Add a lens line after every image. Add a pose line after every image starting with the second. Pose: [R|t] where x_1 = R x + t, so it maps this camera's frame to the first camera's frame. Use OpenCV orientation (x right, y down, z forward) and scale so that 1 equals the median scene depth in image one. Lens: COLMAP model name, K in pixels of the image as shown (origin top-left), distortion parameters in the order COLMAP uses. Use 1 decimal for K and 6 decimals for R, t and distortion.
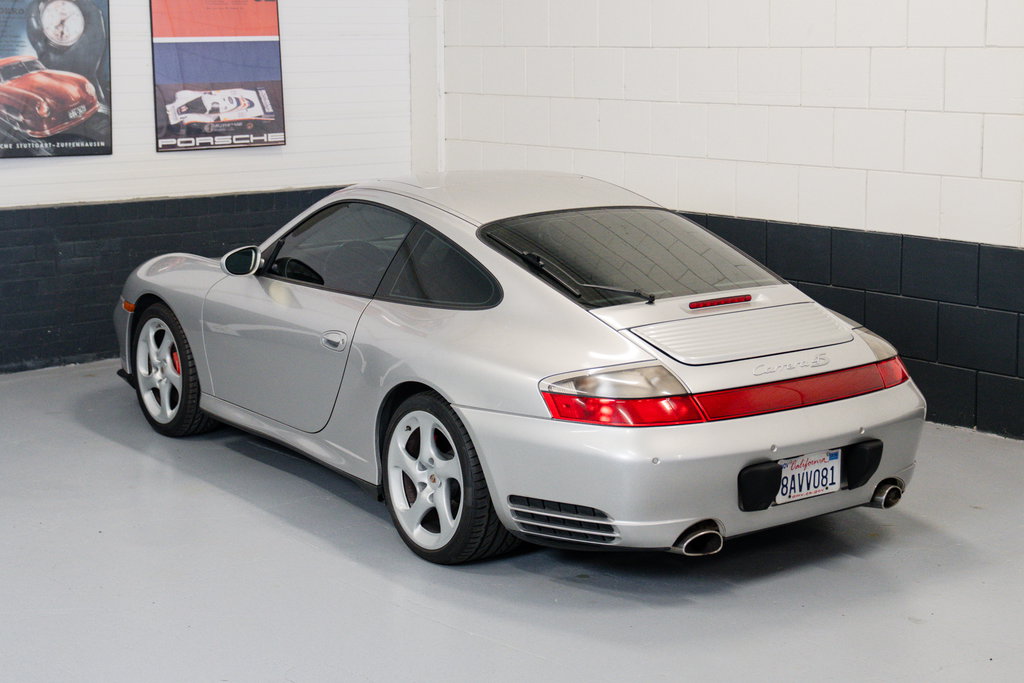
lens RADIAL K [[1681.1, 0, 511.0], [0, 1681.1, 279.5], [0, 0, 1]] dist [0.071738, 0.180777]
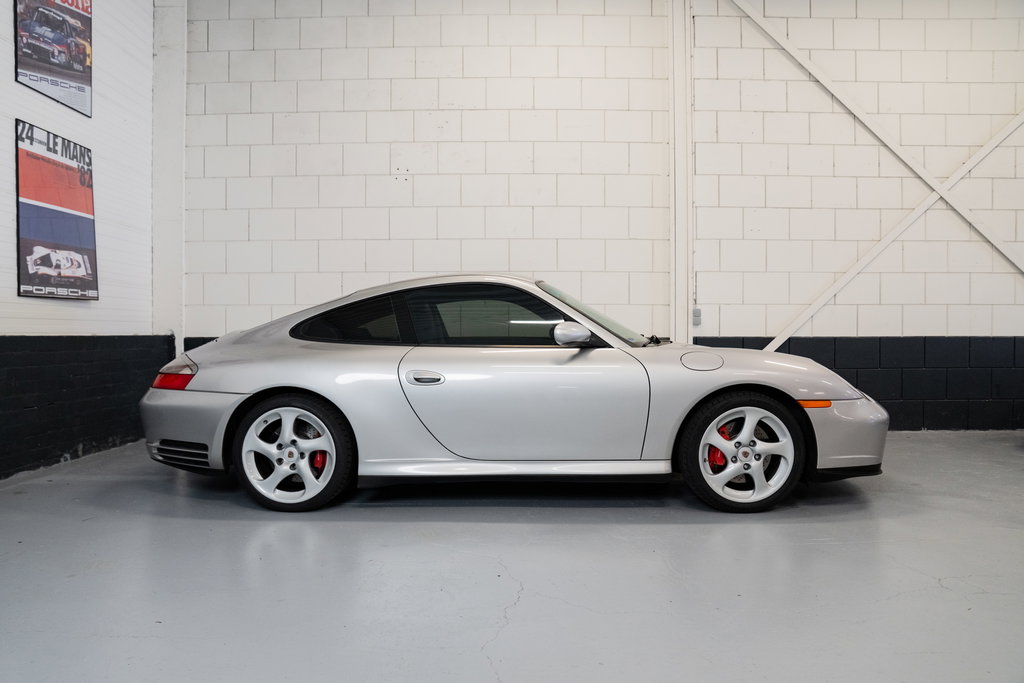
lens RADIAL K [[724.1, 0, 507.7], [0, 724.1, 347.7], [0, 0, 1]] dist [-0.117400, 0.086206]
pose [[0.629093, -0.010448, 0.777260, -0.371005], [0.111560, 0.990772, -0.076976, 0.032515], [-0.769283, 0.135136, 0.624454, 0.459258]]
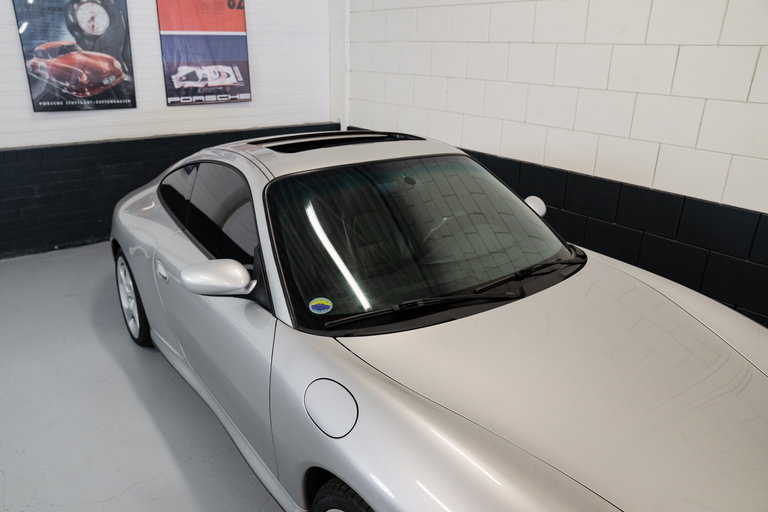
lens RADIAL K [[543.1, 0, 380.7], [0, 543.1, 260.7], [0, 0, 1]] dist [-0.117400, 0.086206]
pose [[0.999572, 0.029205, 0.001628, -0.003677], [-0.028823, 0.973966, 0.224856, -0.051746], [0.004981, -0.224806, 0.974391, 0.480507]]
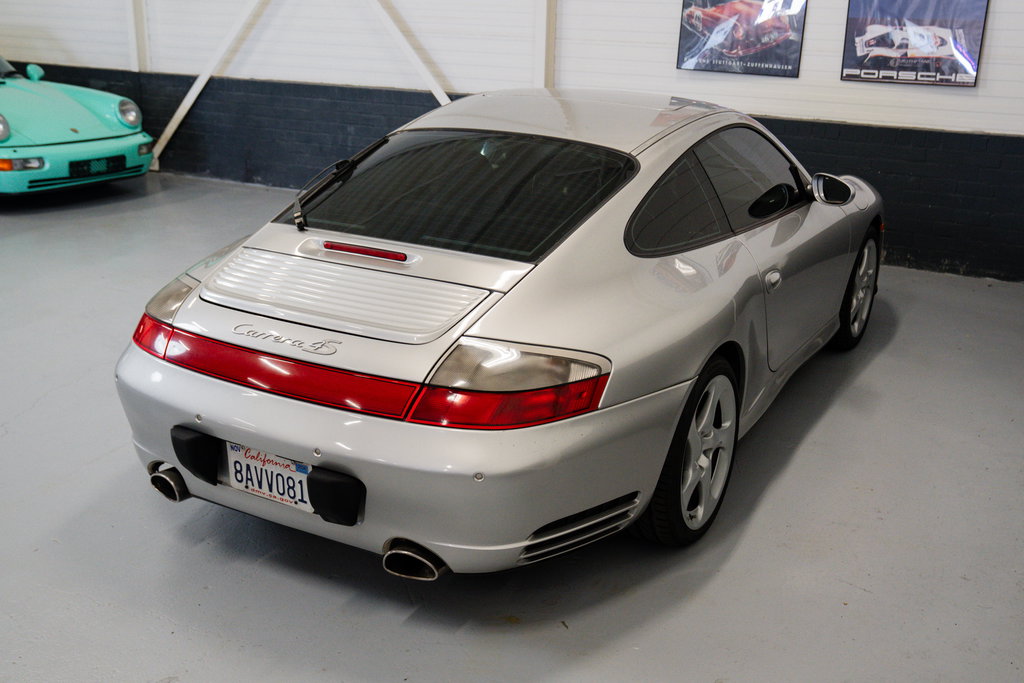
lens RADIAL K [[1074.2, 0, 529.6], [0, 1074.2, 355.9], [0, 0, 1]] dist [-0.071761, 0.183237]
pose [[0.412045, 0.303619, -0.859089, 0.373429], [-0.160945, 0.952276, 0.259359, -0.051880], [0.896837, 0.031399, 0.441246, 0.509743]]
